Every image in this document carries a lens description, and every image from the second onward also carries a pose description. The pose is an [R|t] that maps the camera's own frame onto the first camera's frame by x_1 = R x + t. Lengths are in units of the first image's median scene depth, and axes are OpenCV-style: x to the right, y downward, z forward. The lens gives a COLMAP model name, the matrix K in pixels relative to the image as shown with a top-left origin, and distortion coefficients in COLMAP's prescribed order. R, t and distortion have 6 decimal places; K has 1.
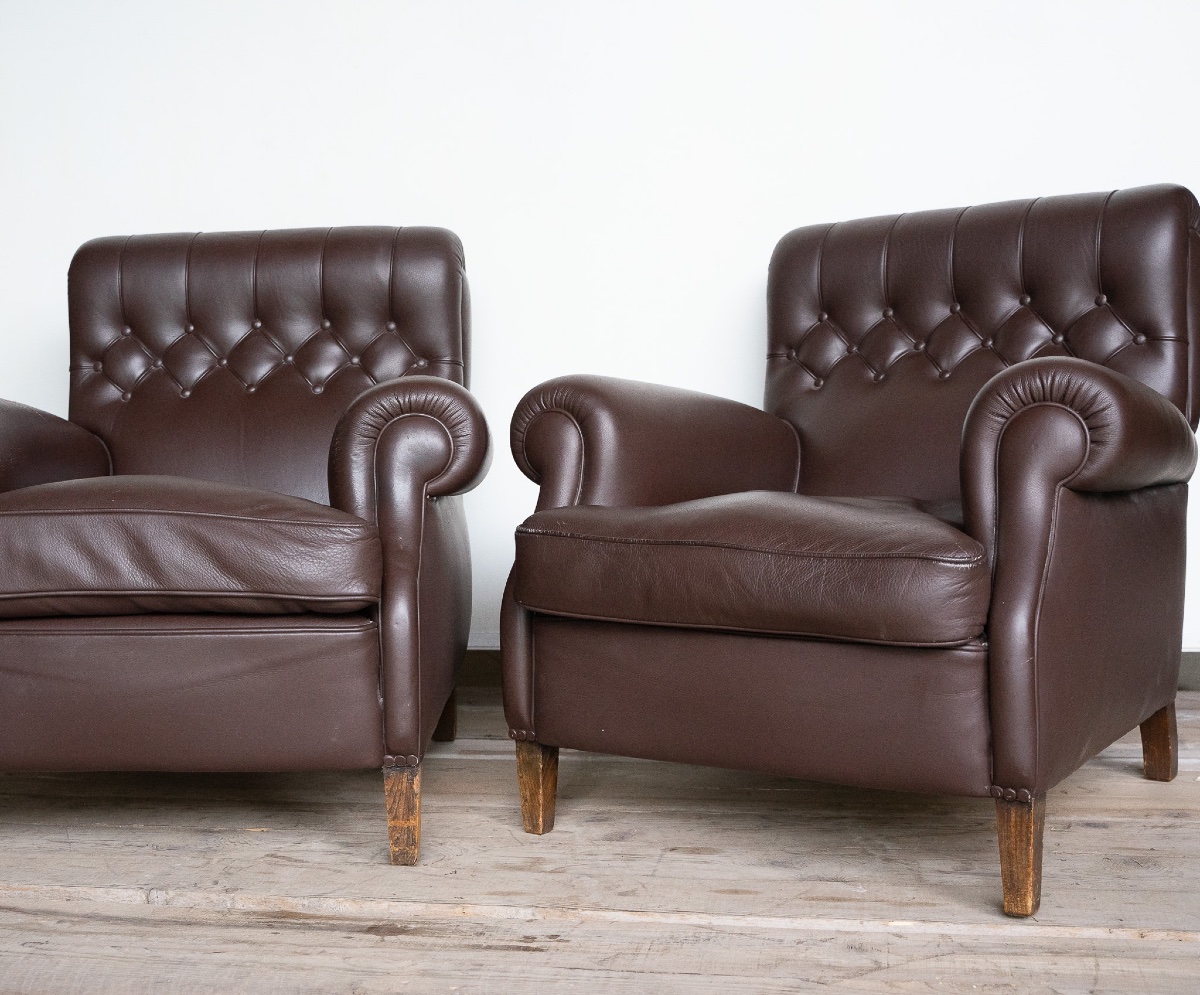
lens RADIAL K [[1544.6, 0, 544.7], [0, 1544.6, 500.3], [0, 0, 1]] dist [-0.056176, 0.080396]
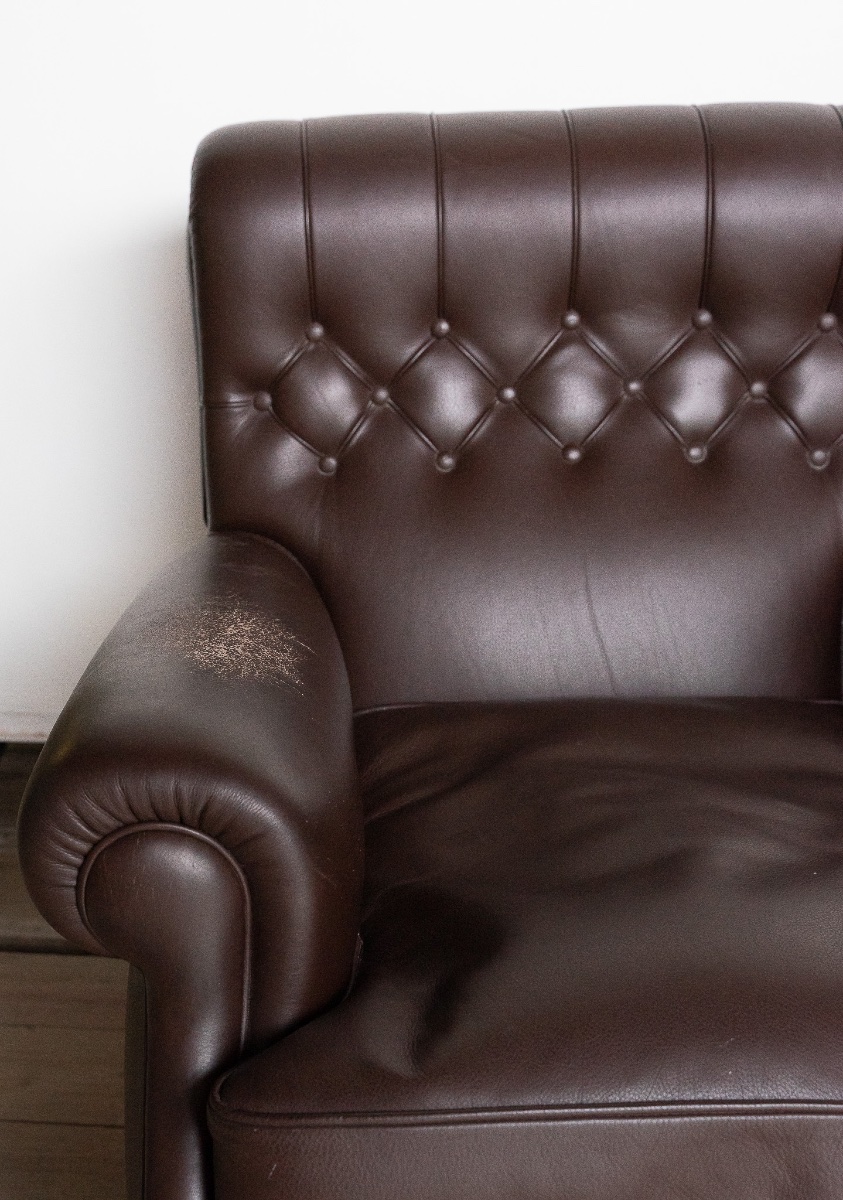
lens RADIAL K [[1857.2, 0, 340.3], [0, 1857.2, 640.0], [0, 0, 1]] dist [-0.003423, 0.091537]
pose [[0.997982, -0.027166, 0.057395, -0.426962], [0.006365, 0.942115, 0.335231, -0.314067], [-0.063180, -0.334189, 0.940386, 0.528720]]
